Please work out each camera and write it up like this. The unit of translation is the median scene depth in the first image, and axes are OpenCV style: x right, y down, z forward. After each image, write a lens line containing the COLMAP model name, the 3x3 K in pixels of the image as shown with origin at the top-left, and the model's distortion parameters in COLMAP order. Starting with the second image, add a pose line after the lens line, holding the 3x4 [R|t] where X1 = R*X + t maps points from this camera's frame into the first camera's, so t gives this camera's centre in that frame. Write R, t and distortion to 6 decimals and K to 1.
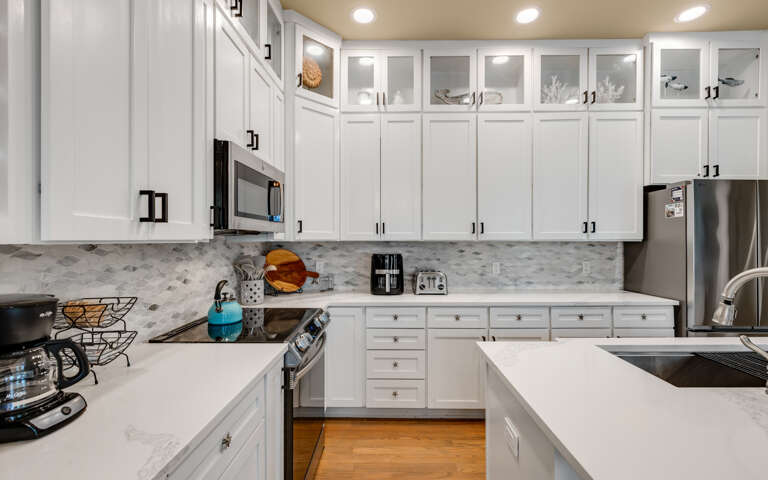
lens RADIAL K [[345.8, 0, 386.3], [0, 345.8, 240.5], [0, 0, 1]] dist [0.006978, -0.001821]
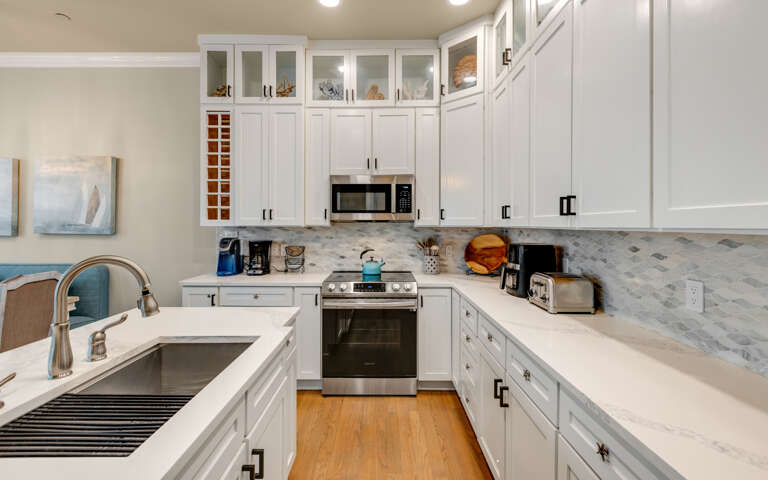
lens RADIAL K [[345.8, 0, 381.5], [0, 345.8, 221.8], [0, 0, 1]] dist [0.006978, -0.001821]
pose [[0.010184, -0.005252, -0.999934, 0.811922], [-0.003261, 0.999981, -0.005286, -0.006803], [0.999943, 0.003315, 0.010166, 0.685132]]
